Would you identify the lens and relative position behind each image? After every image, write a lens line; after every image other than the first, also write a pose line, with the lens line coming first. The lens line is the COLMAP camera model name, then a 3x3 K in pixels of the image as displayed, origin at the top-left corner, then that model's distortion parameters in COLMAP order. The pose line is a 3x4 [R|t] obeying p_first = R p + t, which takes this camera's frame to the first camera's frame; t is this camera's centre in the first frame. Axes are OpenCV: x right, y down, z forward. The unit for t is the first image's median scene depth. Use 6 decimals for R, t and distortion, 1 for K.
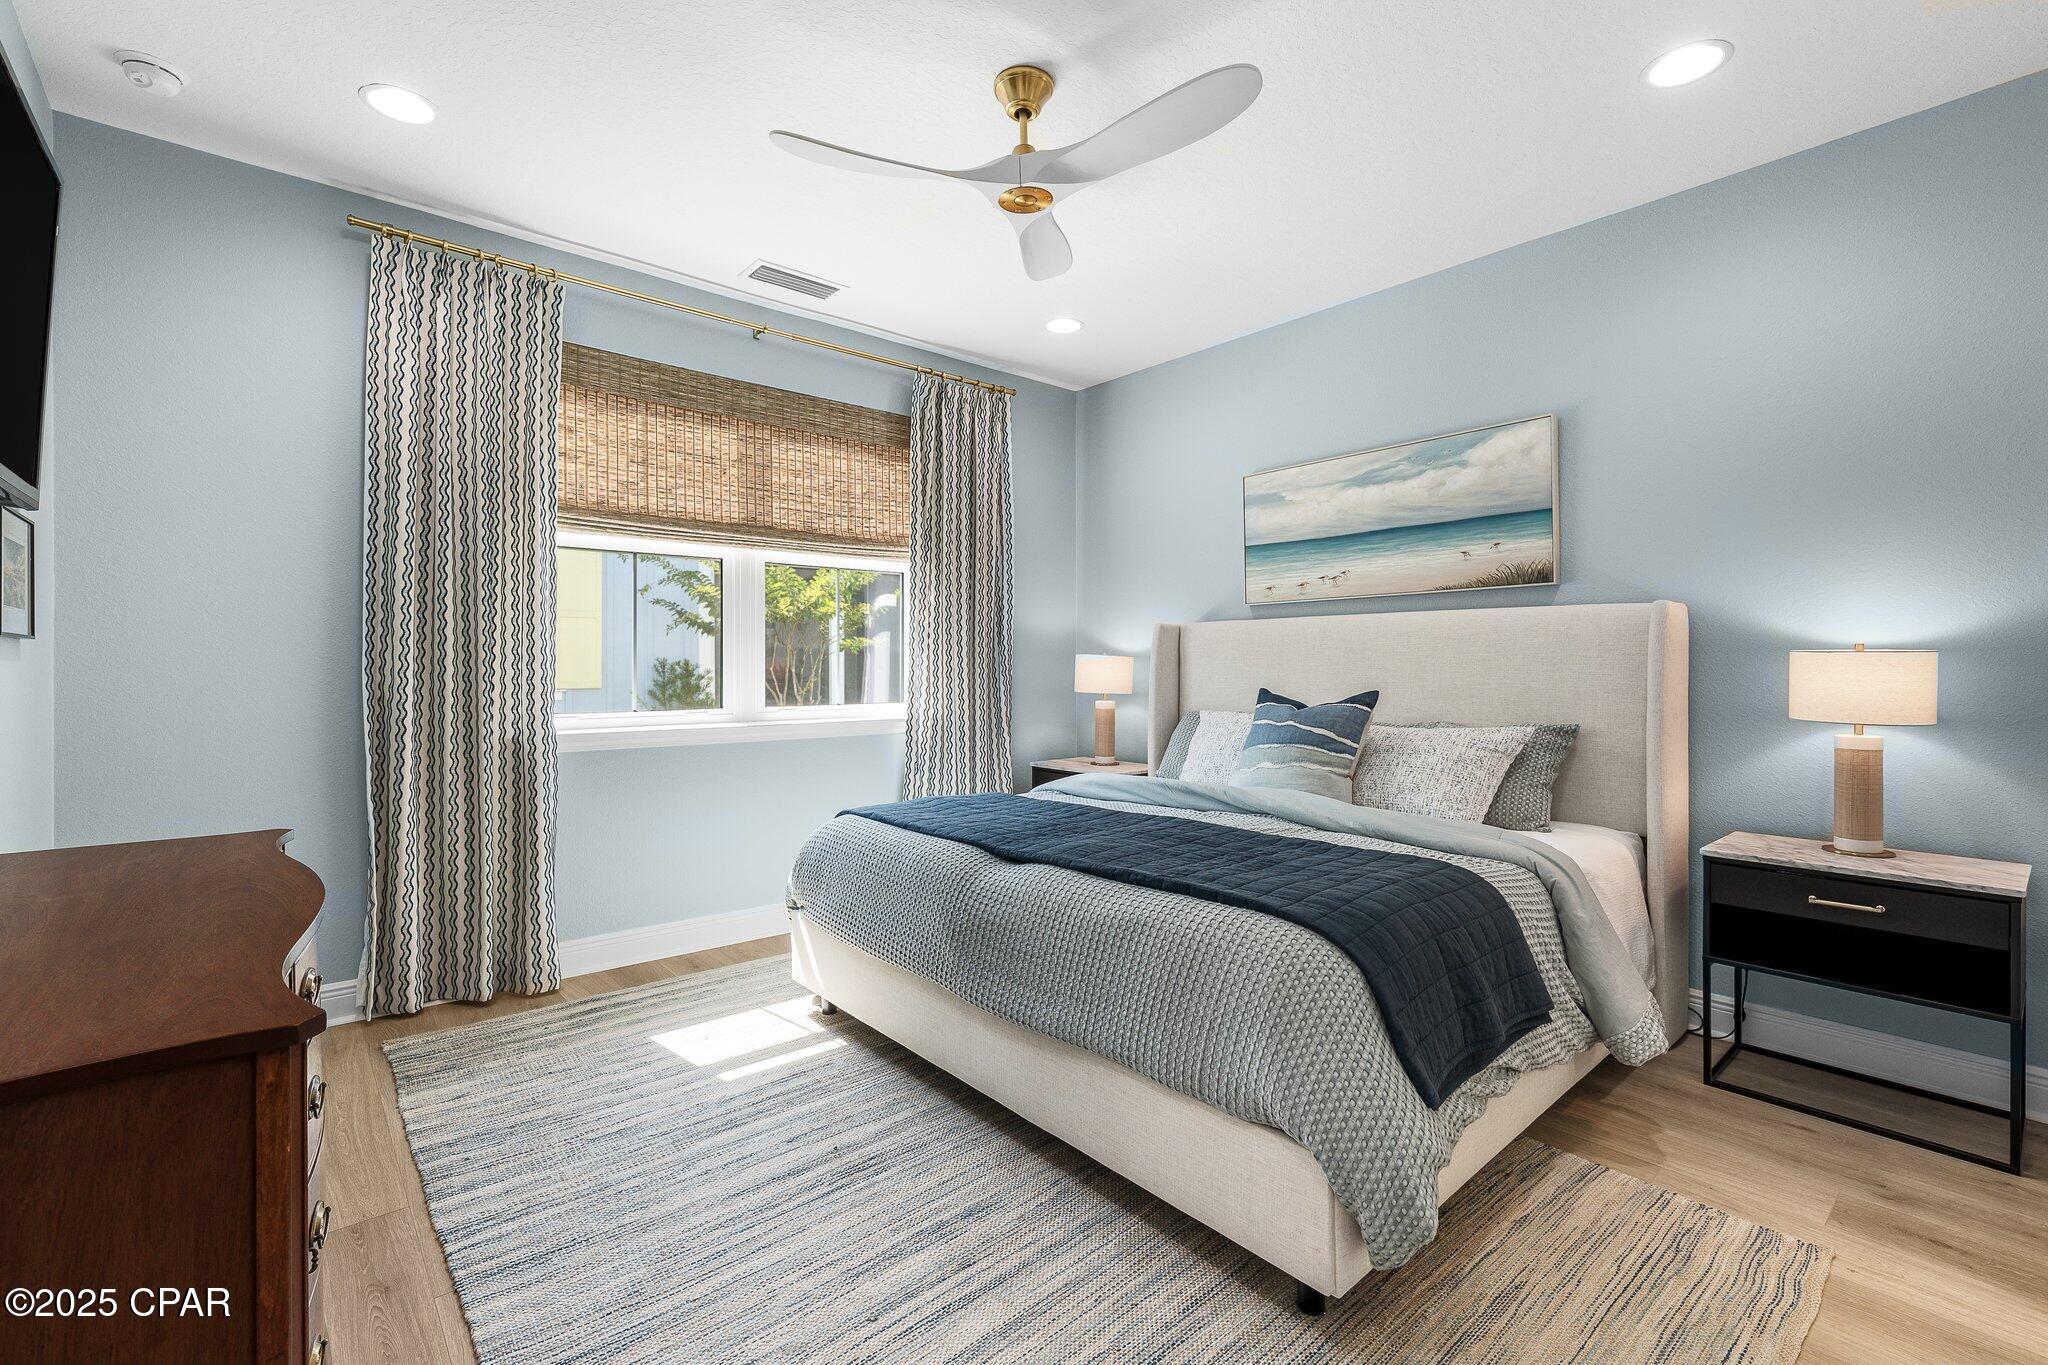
lens RADIAL K [[834.4, 0, 935.3], [0, 834.4, 658.7], [0, 0, 1]] dist [-0.003732, 0.000039]
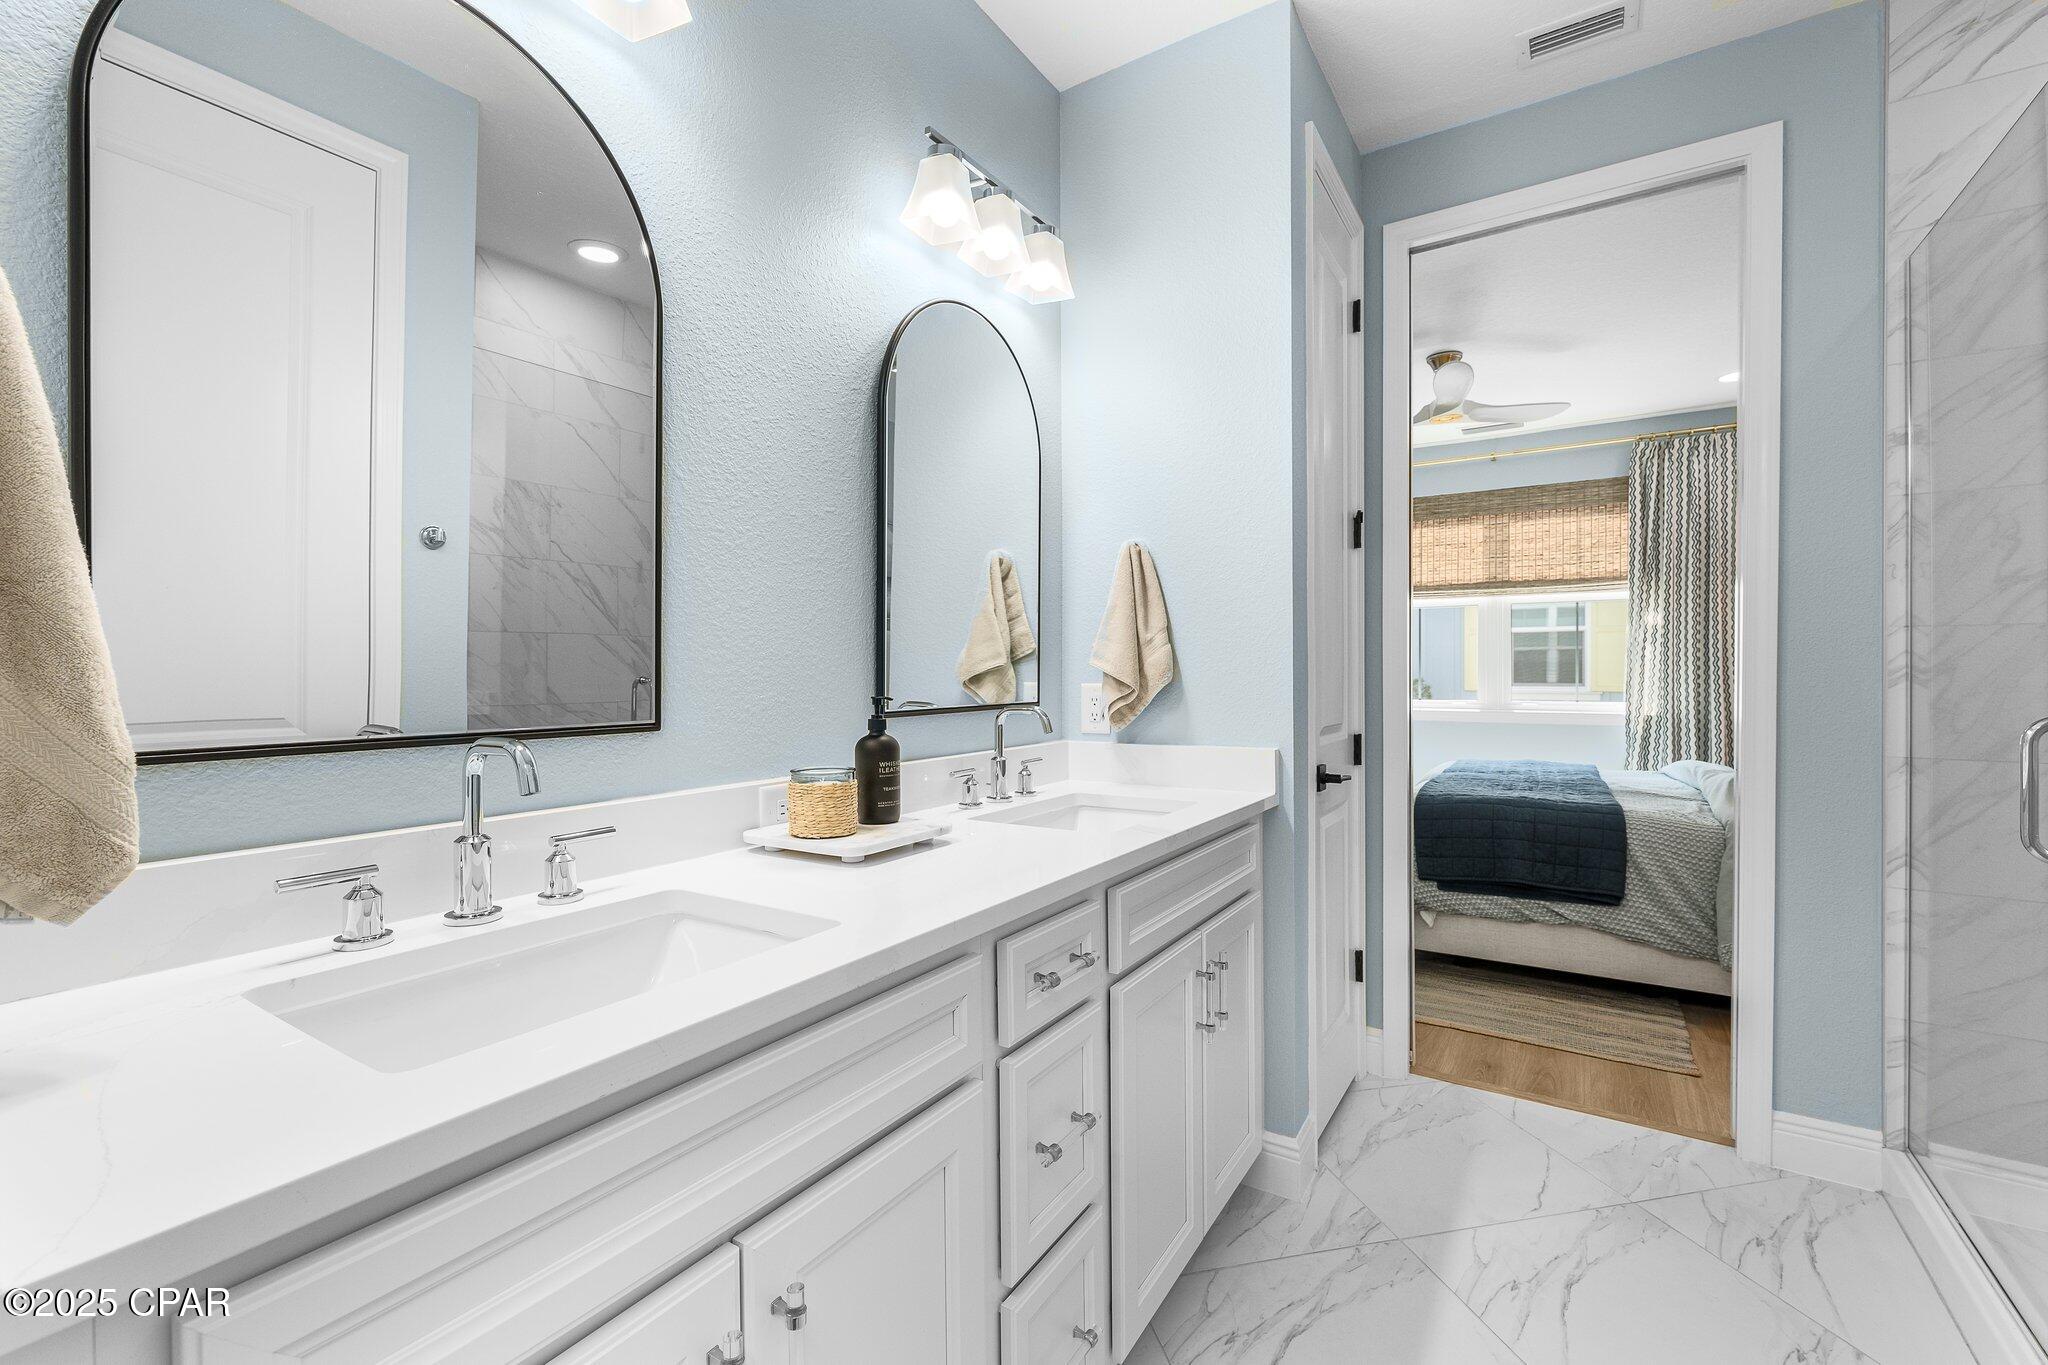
lens RADIAL K [[834.4, 0, 1041.0], [0, 834.4, 675.5], [0, 0, 1]] dist [-0.003732, 0.000039]
pose [[0.283083, 0.007137, -0.959069, 0.974546], [0.000685, 0.999971, 0.007643, 0.000939], [0.959095, -0.002821, 0.283070, -0.227171]]
